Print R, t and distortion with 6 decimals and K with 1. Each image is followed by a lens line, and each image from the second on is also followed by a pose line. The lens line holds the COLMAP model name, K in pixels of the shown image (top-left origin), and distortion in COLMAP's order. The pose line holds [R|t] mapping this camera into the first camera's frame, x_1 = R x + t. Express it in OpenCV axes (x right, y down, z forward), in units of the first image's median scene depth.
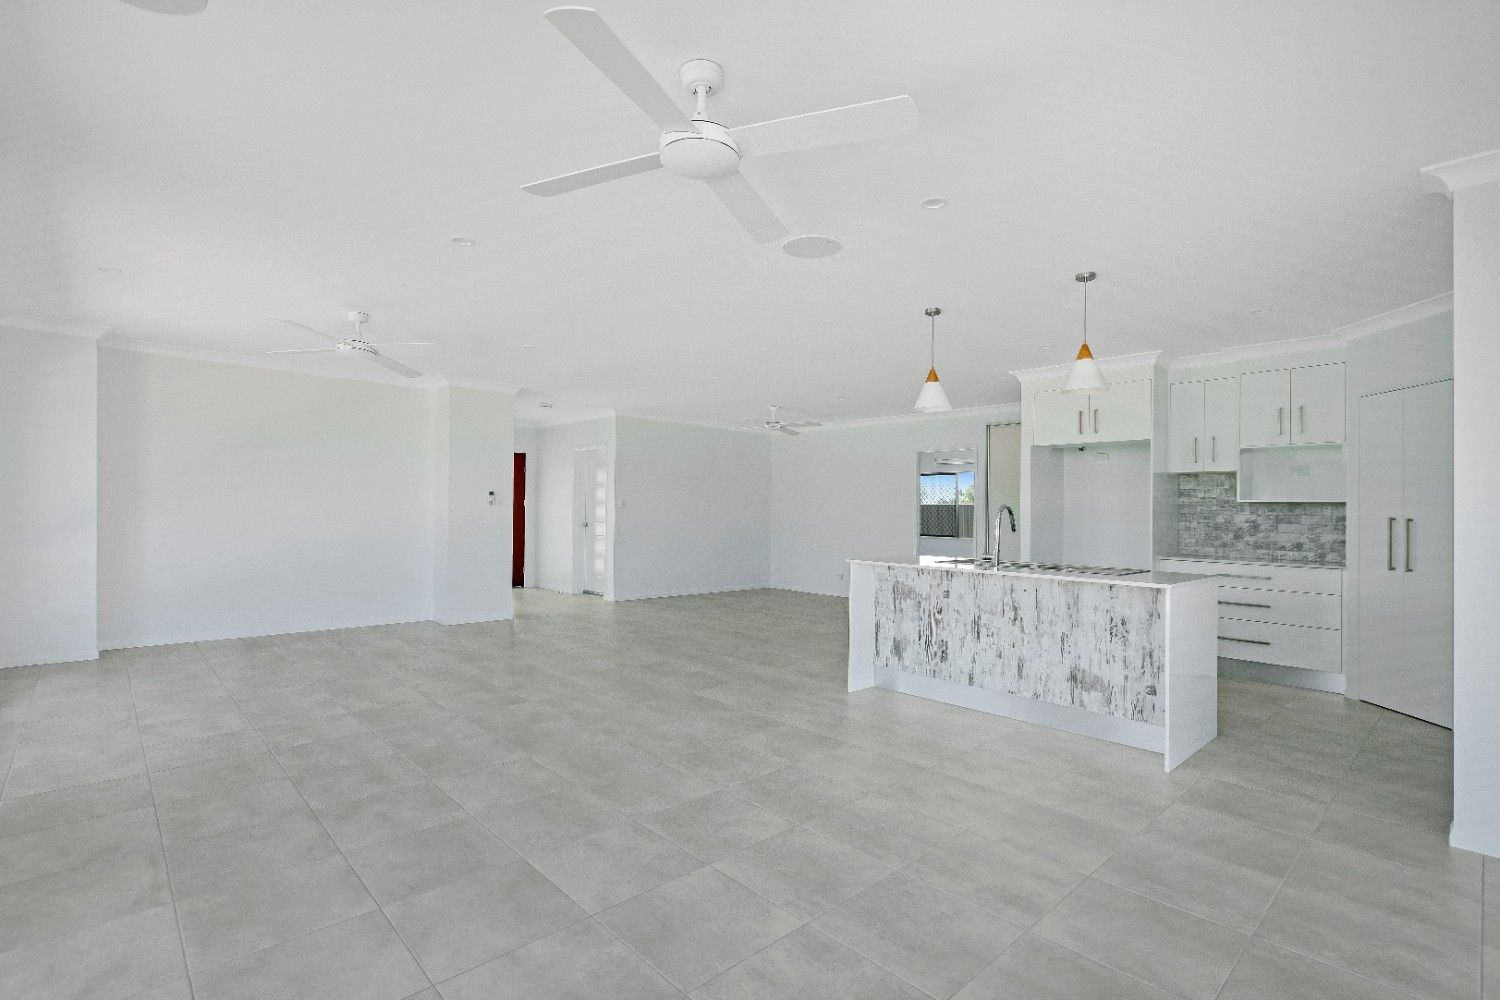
lens RADIAL K [[658.2, 0, 712.9], [0, 658.2, 501.4], [0, 0, 1]] dist [0.000519, 0.000053]
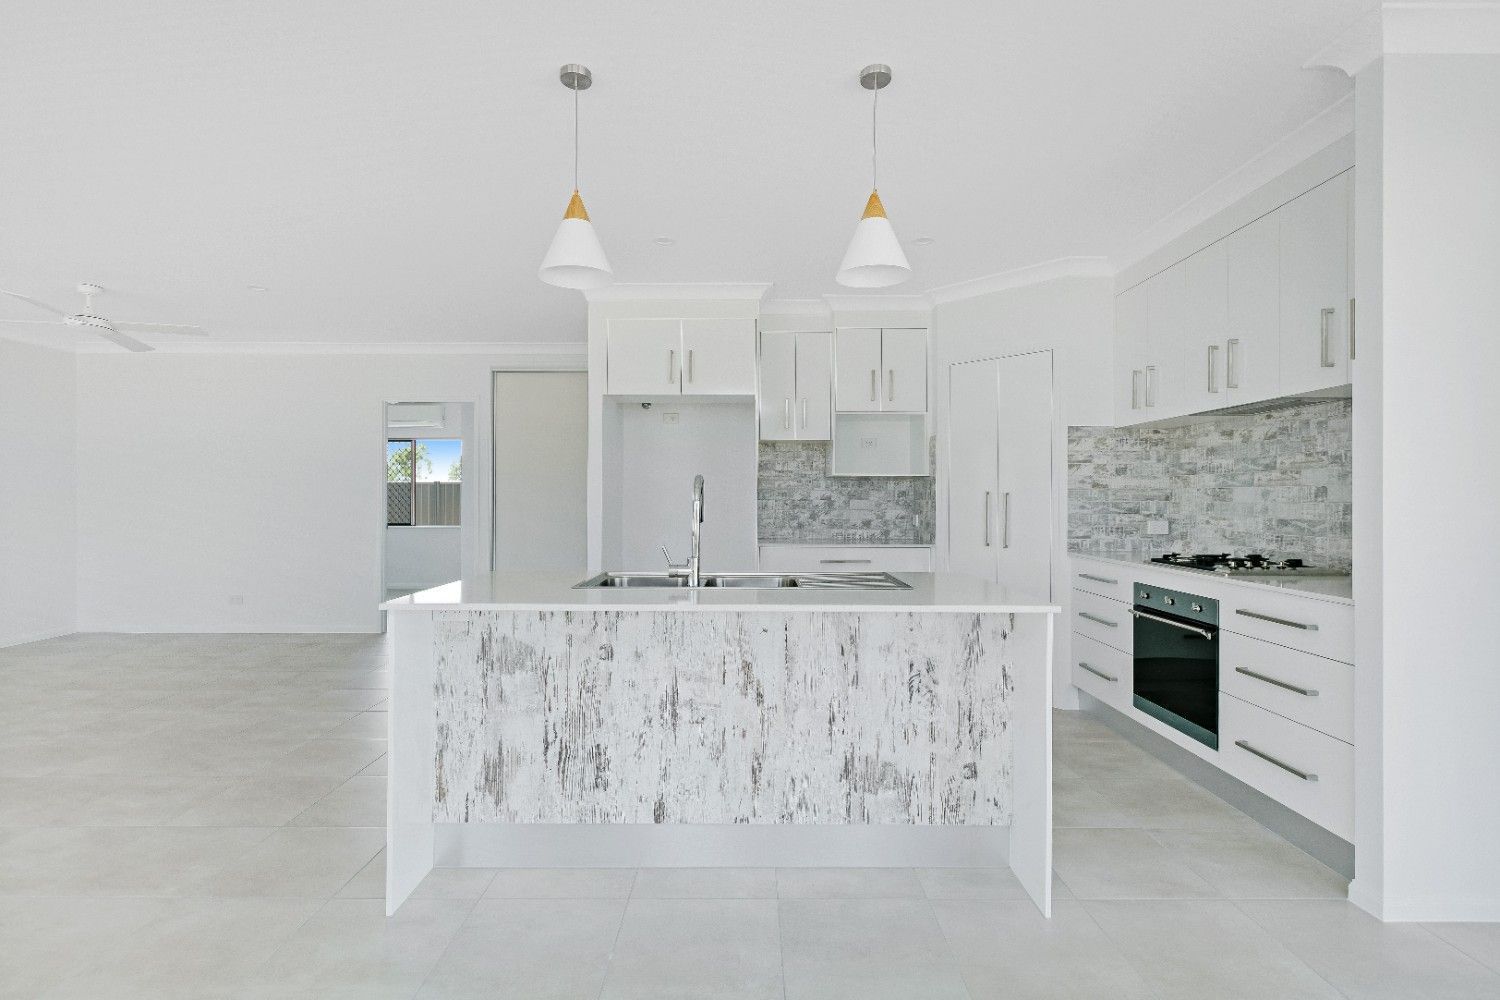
lens RADIAL K [[699.5, 0, 742.9], [0, 699.5, 492.3], [0, 0, 1]] dist [-0.000135, -0.000192]
pose [[0.651085, -0.008534, 0.758956, 0.018628], [-0.004854, 0.999870, 0.015407, 0.010162], [-0.758989, -0.013715, 0.650959, 0.554217]]
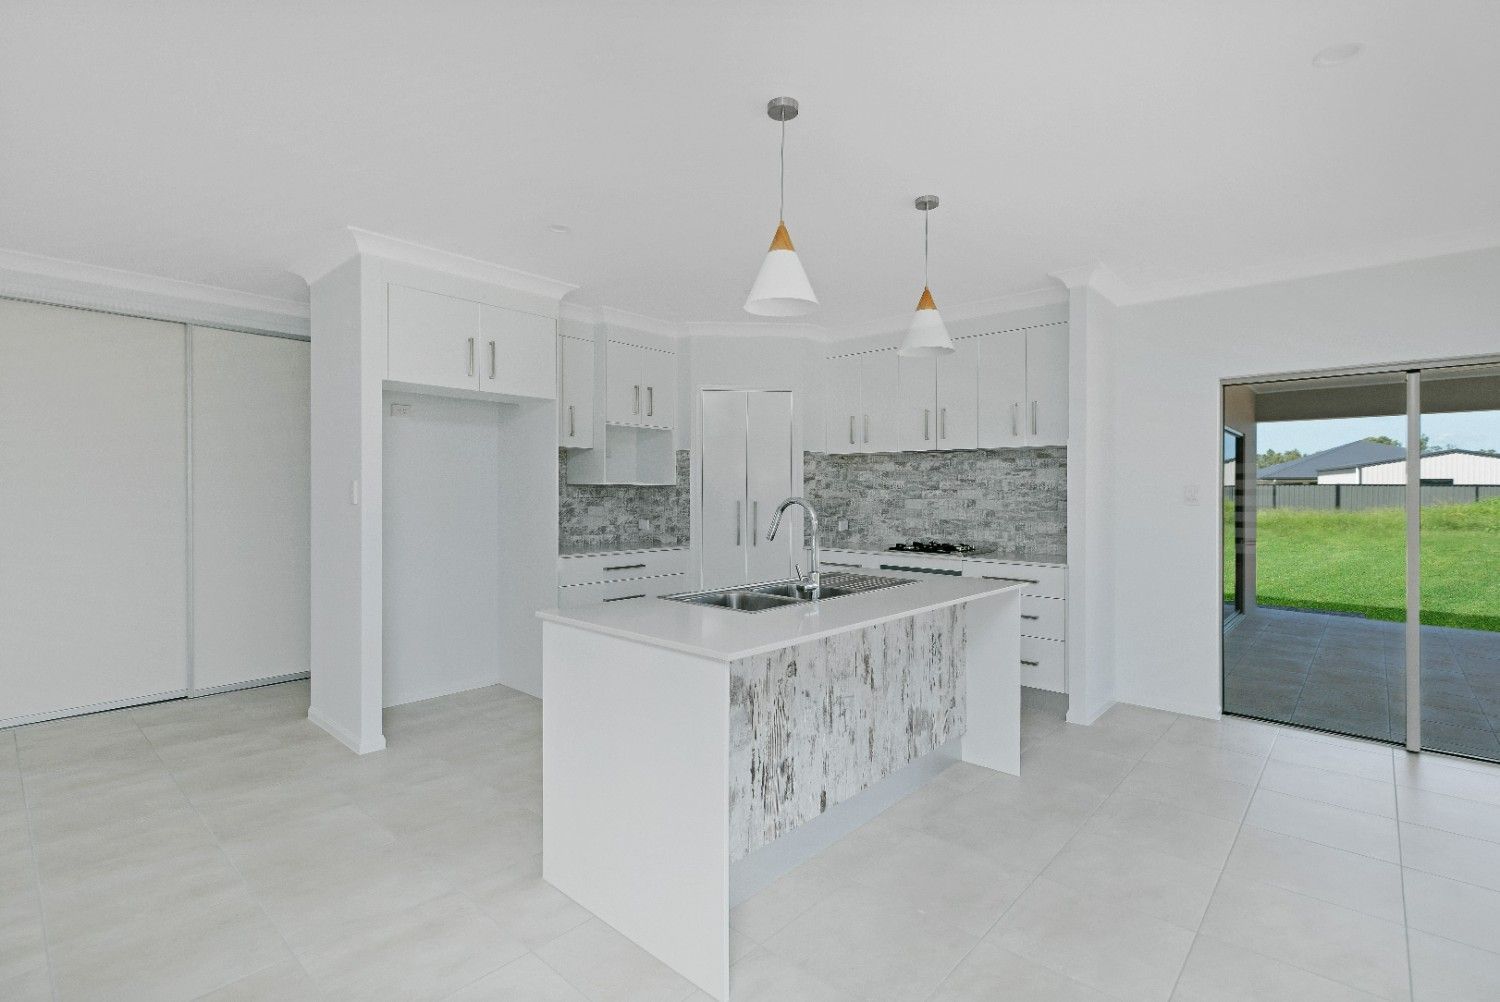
lens RADIAL K [[697.0, 0, 717.0], [0, 697.0, 497.2], [0, 0, 1]] dist [0.002655, 0.000313]
pose [[-0.111692, -0.025117, 0.993425, -0.184169], [-0.022962, 0.999479, 0.022688, -0.008159], [-0.993478, -0.020277, -0.112210, 1.083040]]
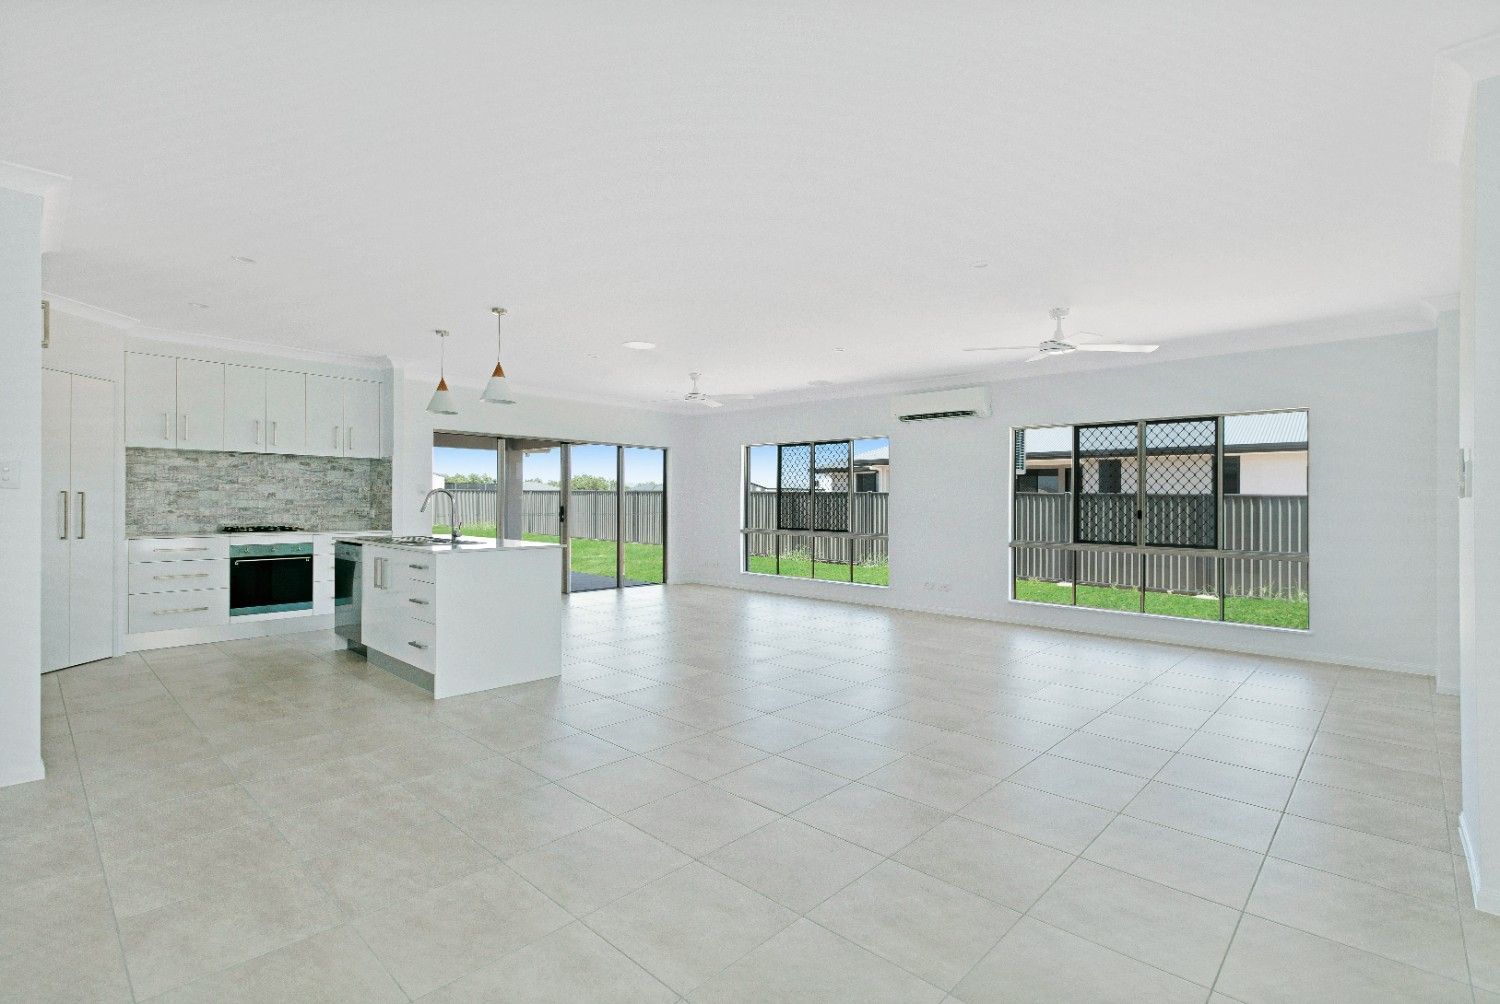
lens RADIAL K [[686.1, 0, 801.9], [0, 686.1, 506.4], [0, 0, 1]] dist [-0.000469, -0.000251]
pose [[-0.987712, -0.023295, -0.154541, 0.000294], [-0.022103, 0.999711, -0.009428, 0.029924], [0.154716, -0.005896, -0.987941, 2.103990]]
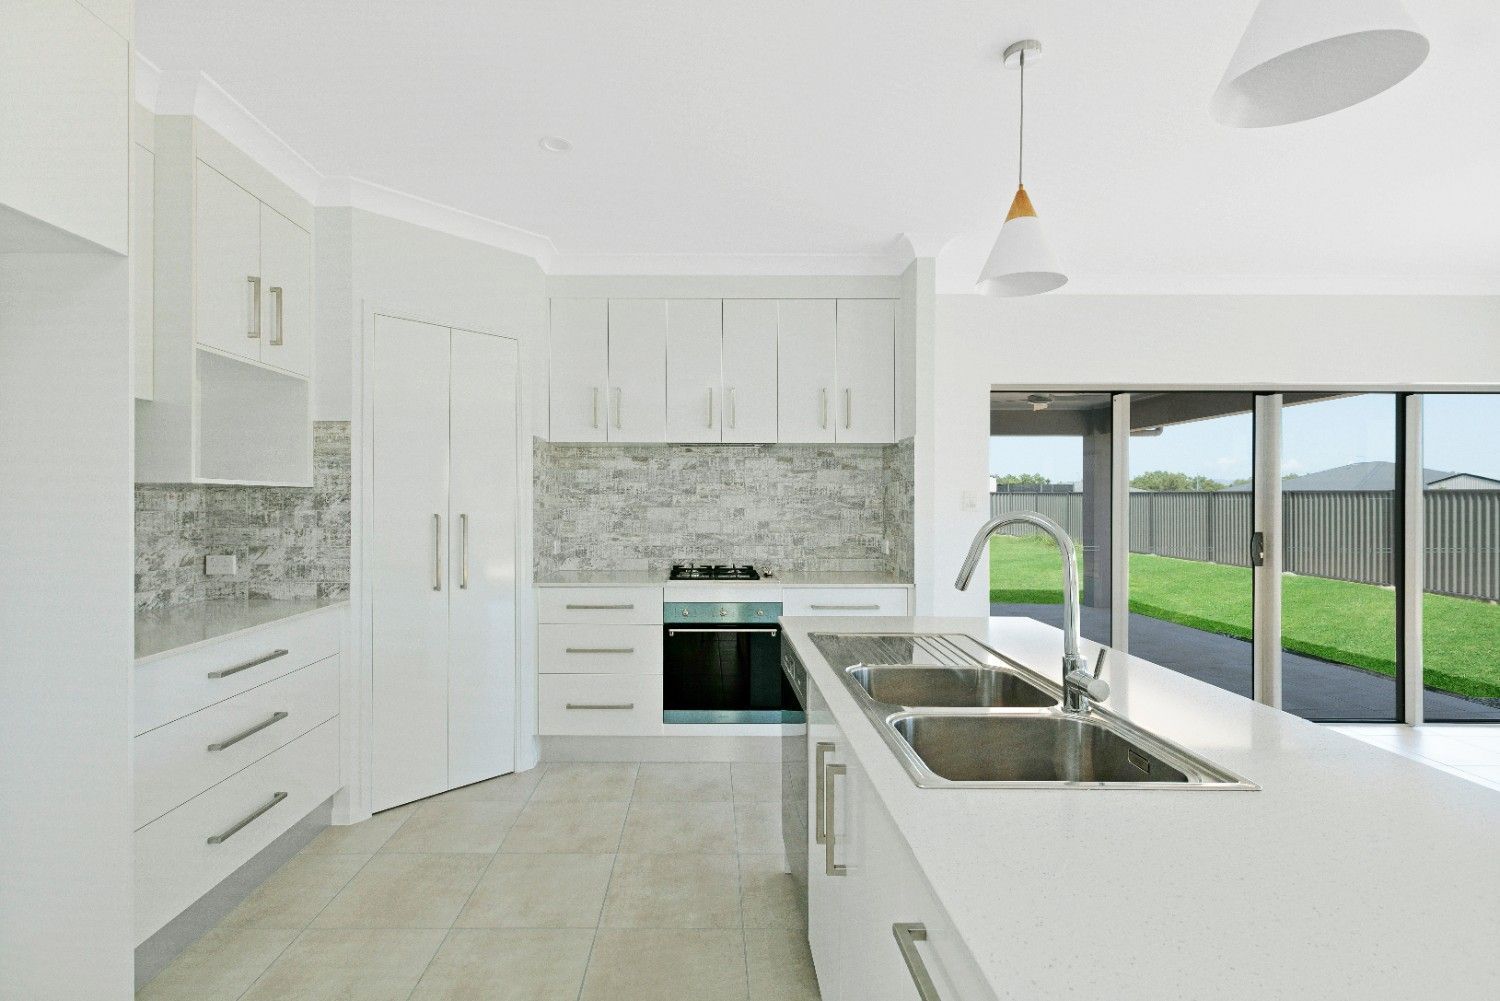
lens RADIAL K [[729.2, 0, 701.8], [0, 729.2, 500.5], [0, 0, 1]] dist [0.001424, 0.000385]
pose [[-0.758988, -0.019975, 0.650799, 0.297659], [-0.025182, 0.999682, 0.001315, 0.002474], [-0.650618, -0.015390, -0.759249, 1.279190]]
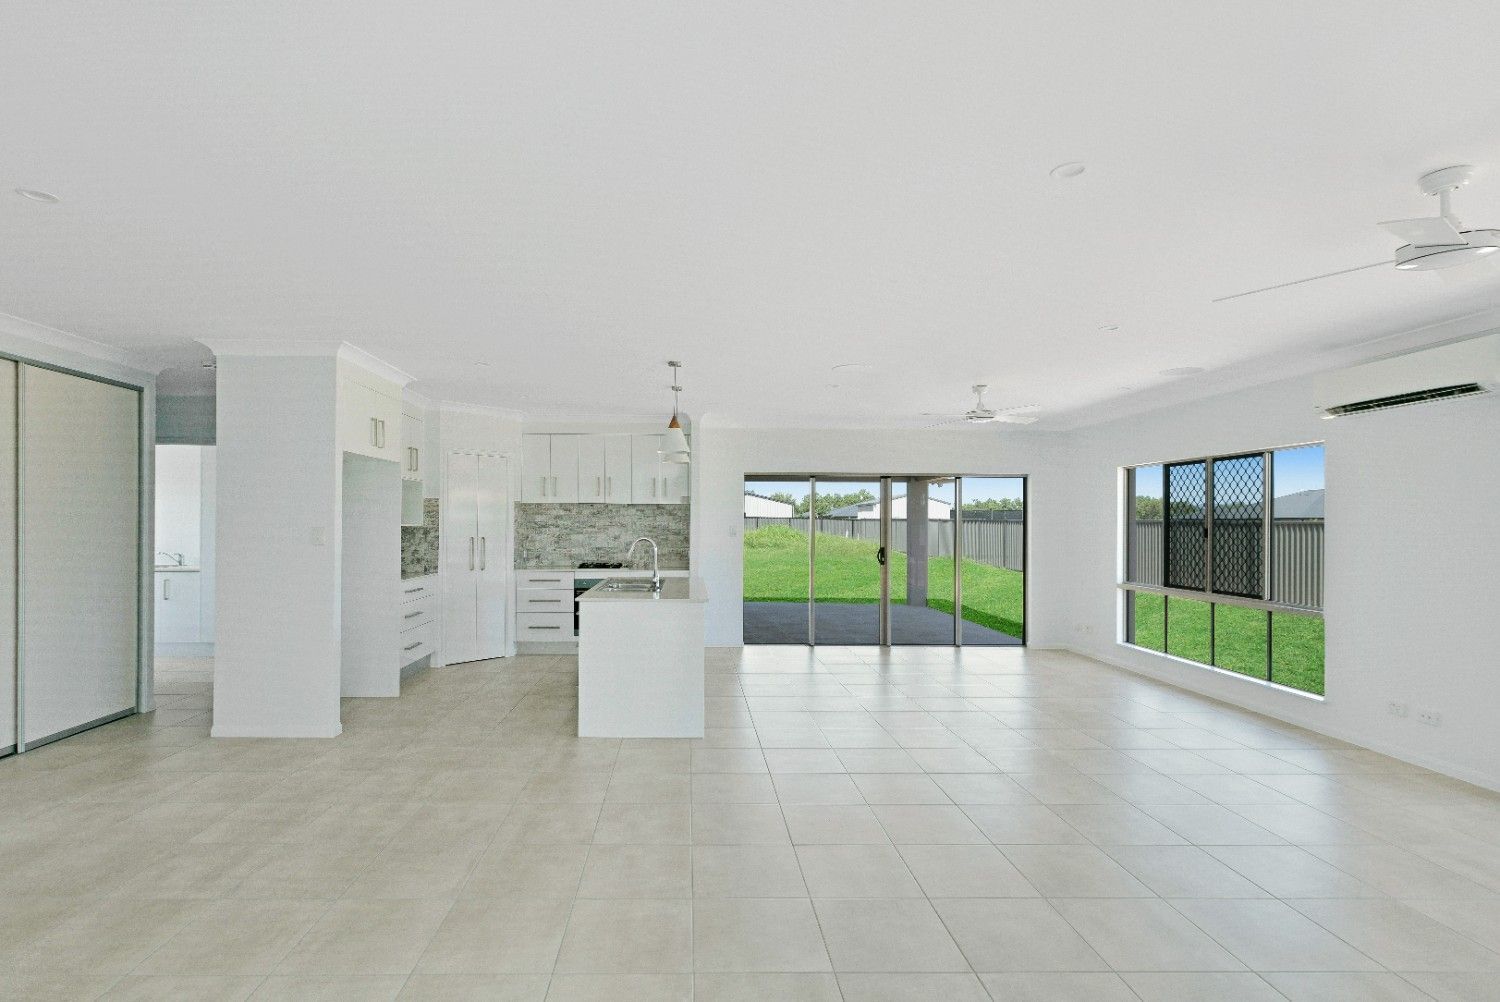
lens RADIAL K [[746.9, 0, 702.3], [0, 746.9, 522.2], [0, 0, 1]] dist [-0.001085, -0.000352]
pose [[-0.780076, -0.021195, 0.625326, -0.458295], [-0.029158, 0.999572, -0.002494, -0.020156], [-0.625005, -0.020179, -0.780360, 1.866180]]
